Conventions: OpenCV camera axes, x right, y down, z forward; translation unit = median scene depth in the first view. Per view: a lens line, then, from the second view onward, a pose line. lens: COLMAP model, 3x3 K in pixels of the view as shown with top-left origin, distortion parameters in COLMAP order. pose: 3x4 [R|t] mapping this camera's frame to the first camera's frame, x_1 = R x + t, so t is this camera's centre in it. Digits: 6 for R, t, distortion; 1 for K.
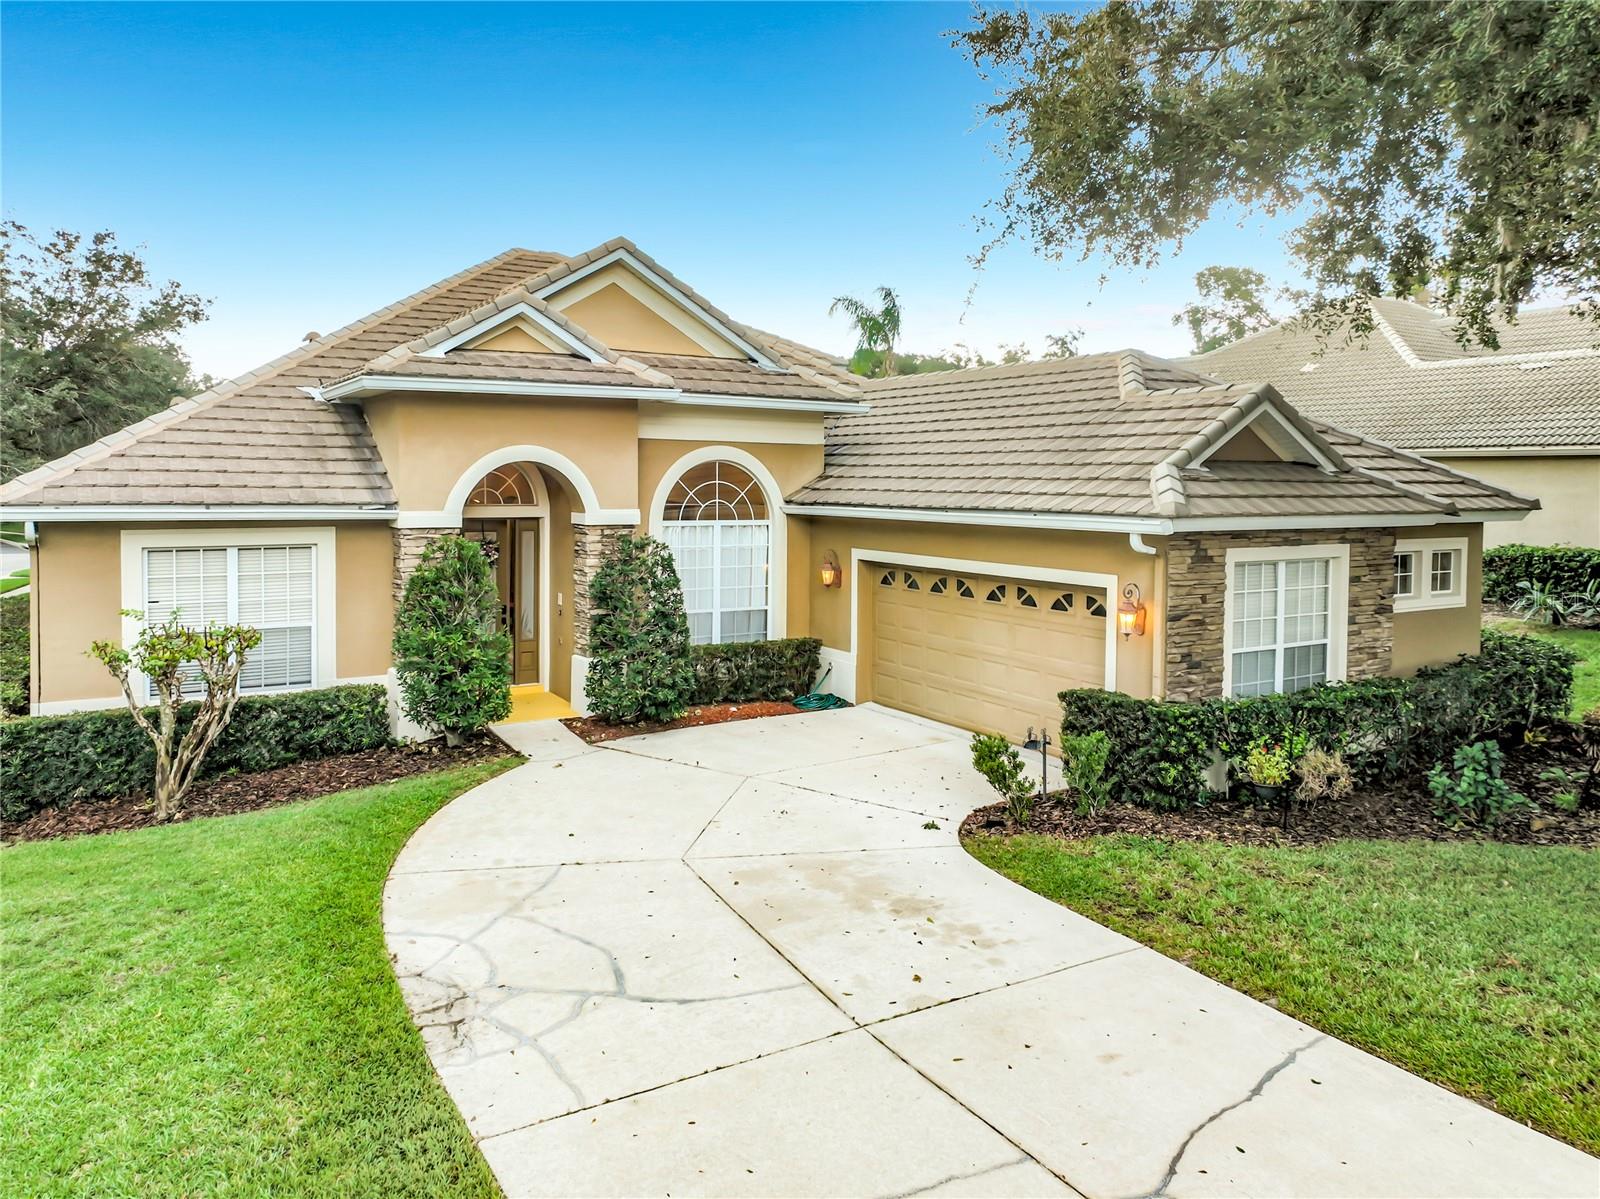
lens RADIAL K [[1121.2, 0, 816.7], [0, 1121.2, 517.3], [0, 0, 1]] dist [-0.003483, -0.001166]
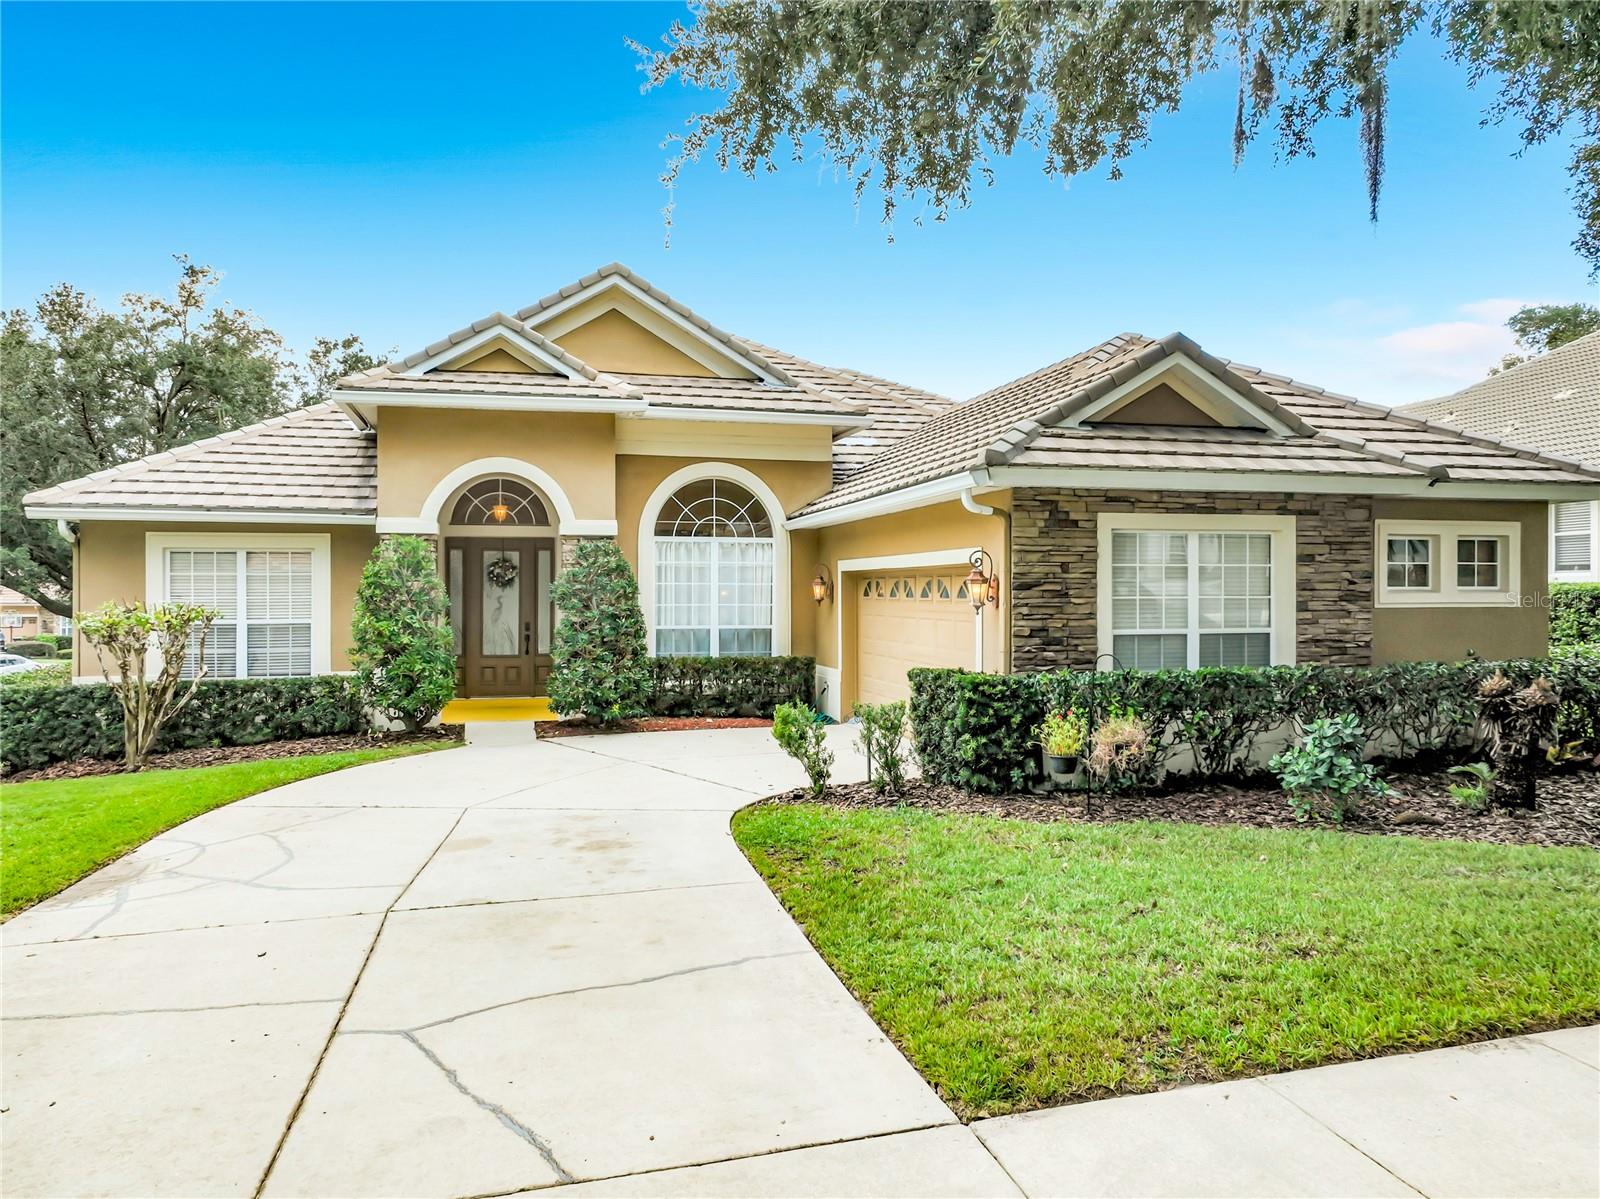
lens RADIAL K [[1137.6, 0, 839.9], [0, 1137.6, 596.3], [0, 0, 1]] dist [-0.001240, 0.000345]
pose [[0.957792, -0.010325, -0.287277, 0.380673], [0.000318, 0.999392, -0.034859, 0.111413], [0.287462, 0.033296, 0.957213, 0.073398]]
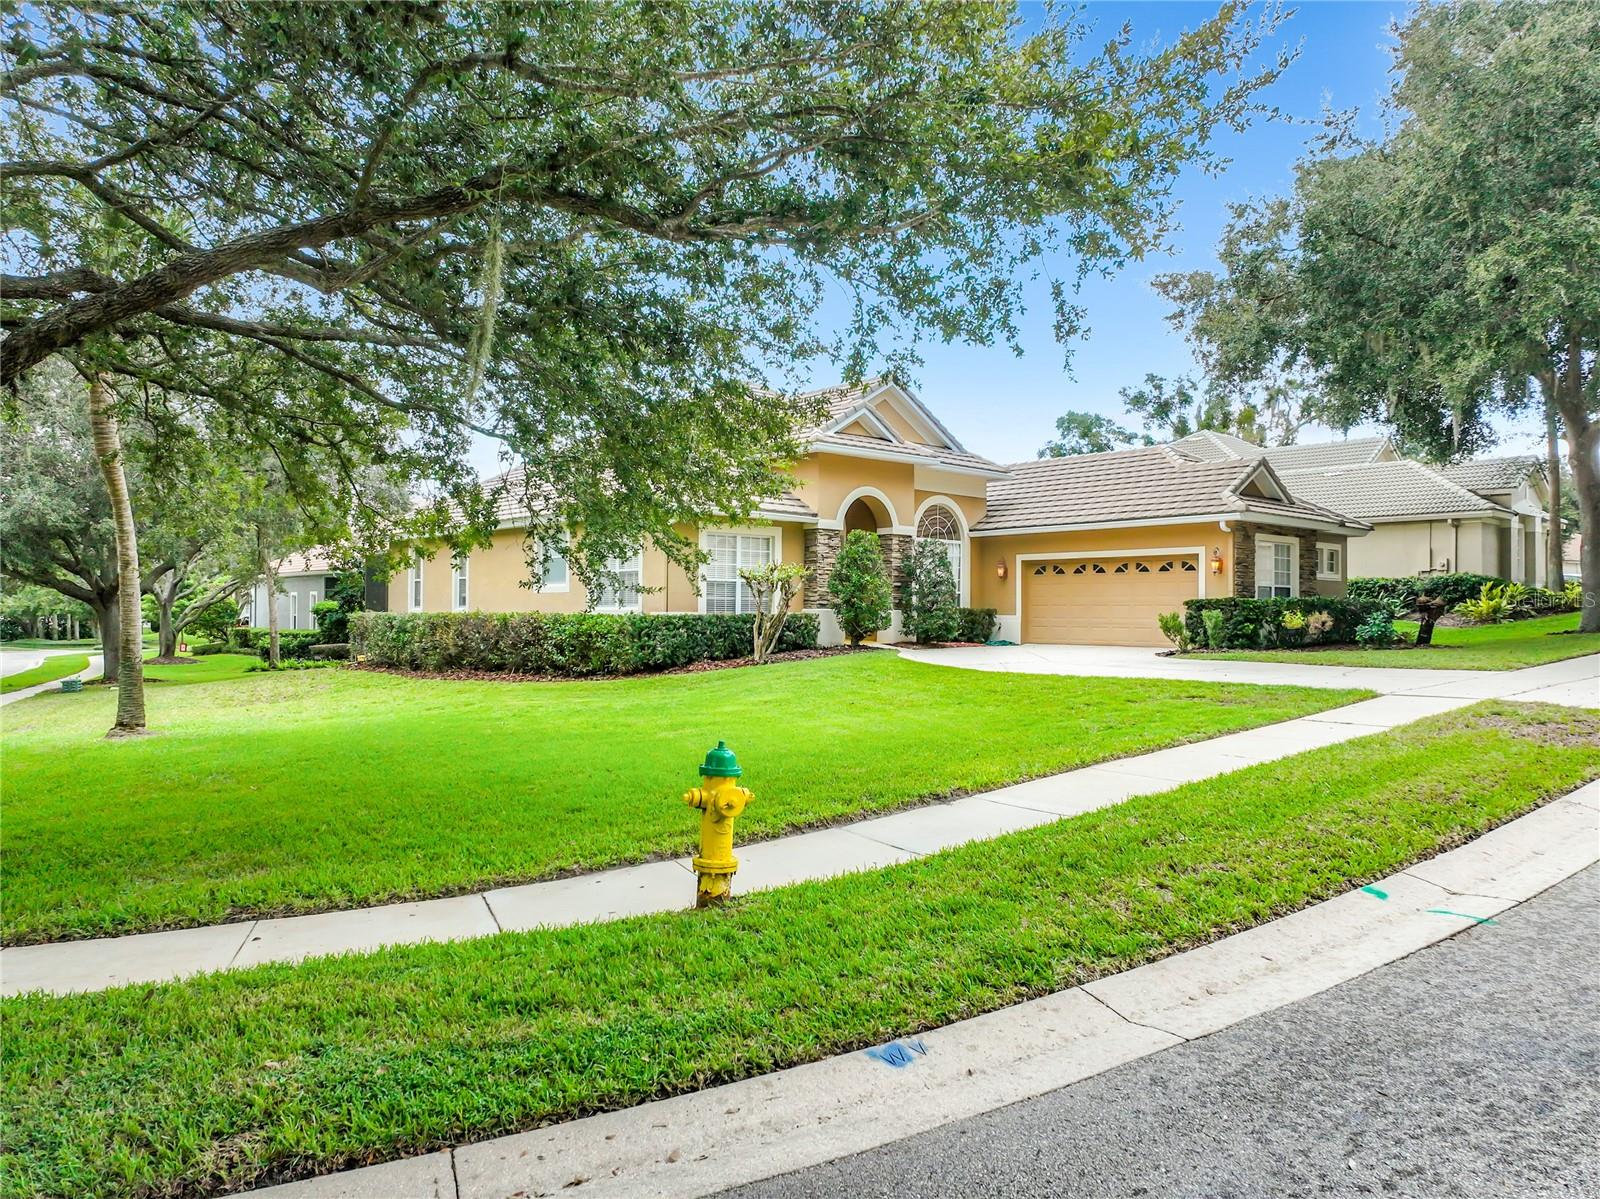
lens RADIAL K [[1087.1, 0, 800.0], [0, 1087.1, 599.5], [0, 0, 1]] dist [0.001757, 0.000485]
pose [[0.983841, -0.000783, 0.179043, -0.727290], [0.010126, 0.998633, -0.051273, 0.217509], [-0.178758, 0.052257, 0.982504, -0.721793]]
